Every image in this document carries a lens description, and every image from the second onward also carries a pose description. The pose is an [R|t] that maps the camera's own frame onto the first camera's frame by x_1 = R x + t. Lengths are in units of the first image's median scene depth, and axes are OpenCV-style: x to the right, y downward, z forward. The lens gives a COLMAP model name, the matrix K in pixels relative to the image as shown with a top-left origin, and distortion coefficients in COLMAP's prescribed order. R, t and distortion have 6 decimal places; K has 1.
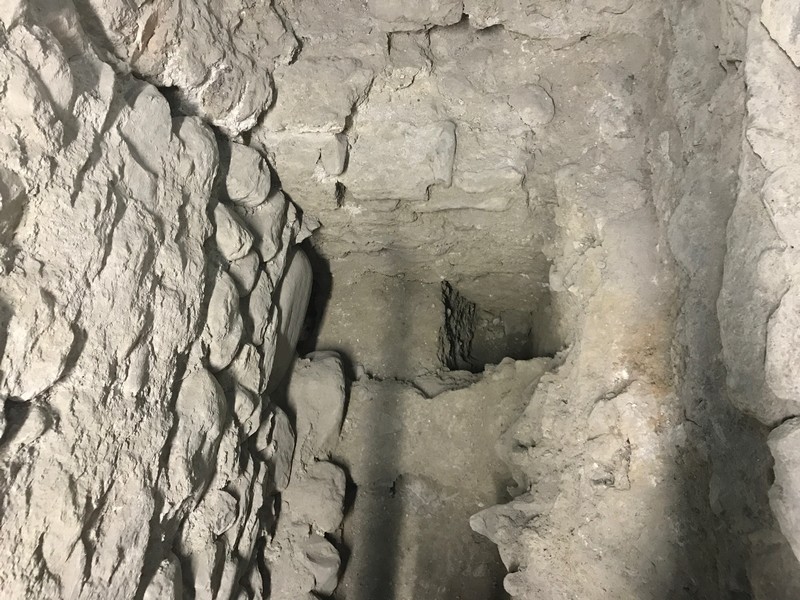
lens RADIAL K [[657.4, 0, 387.0], [0, 657.4, 286.9], [0, 0, 1]] dist [0.014266, 0.002766]
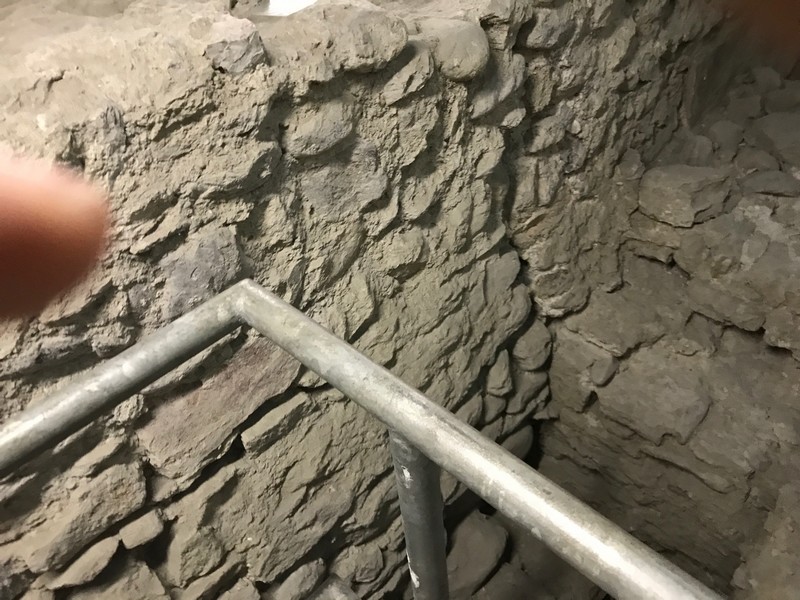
lens RADIAL K [[657.4, 0, 408.2], [0, 657.4, 275.1], [0, 0, 1]] dist [0.014266, 0.002766]
pose [[0.805016, 0.464804, -0.368656, -0.004262], [-0.568208, 0.782740, -0.253885, 0.221257], [0.170555, 0.413855, 0.894223, -0.273836]]
